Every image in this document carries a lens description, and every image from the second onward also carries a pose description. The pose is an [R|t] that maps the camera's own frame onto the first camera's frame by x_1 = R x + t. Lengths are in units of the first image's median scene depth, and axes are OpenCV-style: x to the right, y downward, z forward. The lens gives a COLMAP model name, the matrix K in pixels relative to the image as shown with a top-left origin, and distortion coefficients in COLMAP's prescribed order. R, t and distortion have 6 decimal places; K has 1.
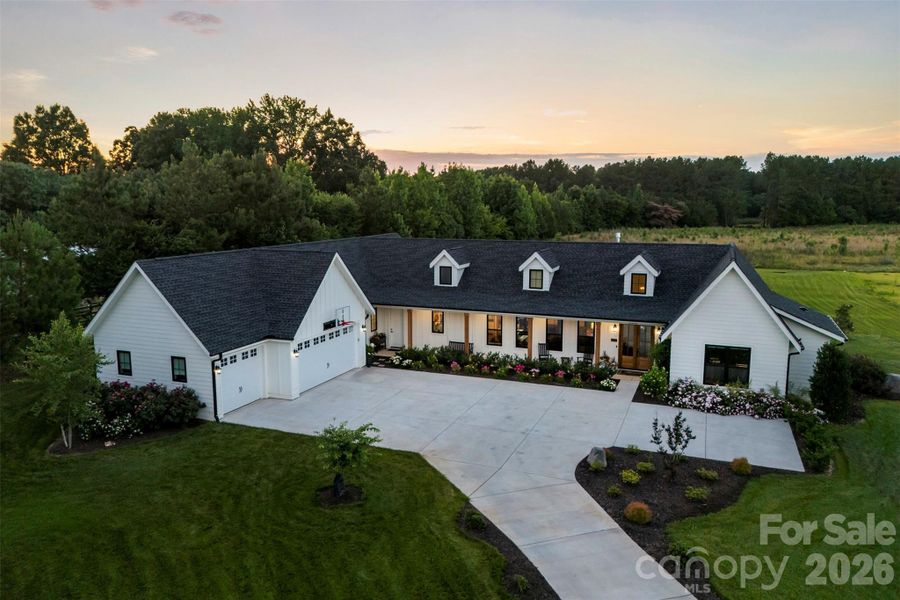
lens RADIAL K [[676.6, 0, 450.0], [0, 676.6, 300.0], [0, 0, 1]] dist [0.089915, -0.102145]
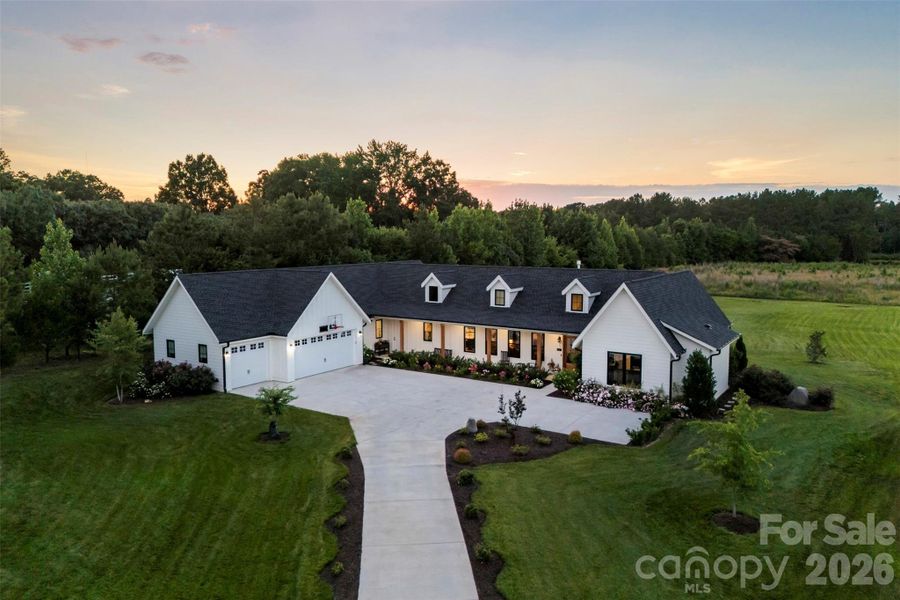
lens RADIAL K [[676.6, 0, 450.0], [0, 676.6, 300.0], [0, 0, 1]] dist [0.089915, -0.102145]
pose [[0.980347, 0.021290, -0.196129, 0.289678], [-0.030832, 0.998478, -0.045725, 0.032865], [0.194857, 0.050873, 0.979511, -0.208668]]
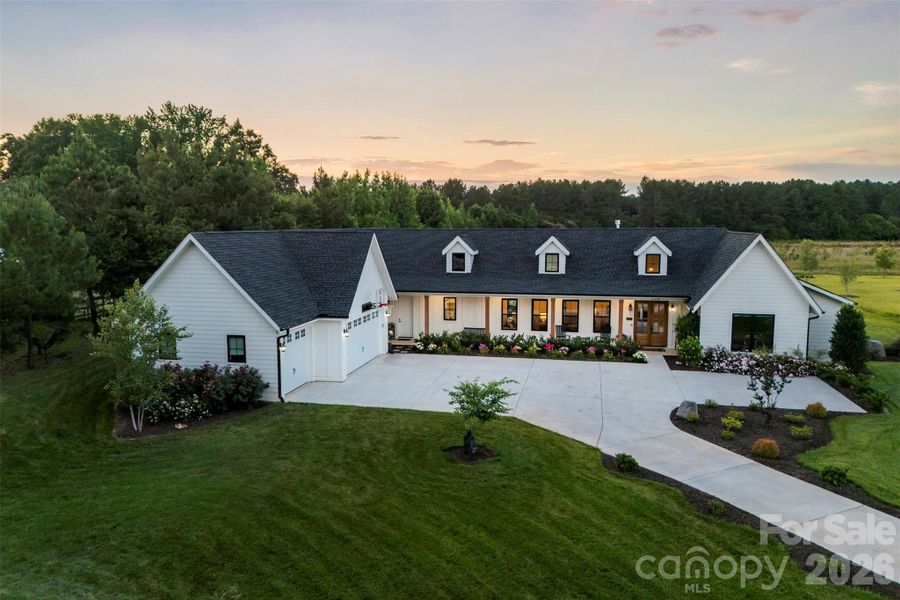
lens RADIAL K [[676.6, 0, 450.0], [0, 676.6, 300.0], [0, 0, 1]] dist [0.089915, -0.102145]
pose [[0.983710, -0.020162, 0.178630, -0.219590], [0.026714, 0.999053, -0.034346, 0.059660], [-0.177768, 0.038559, 0.983317, 0.020669]]
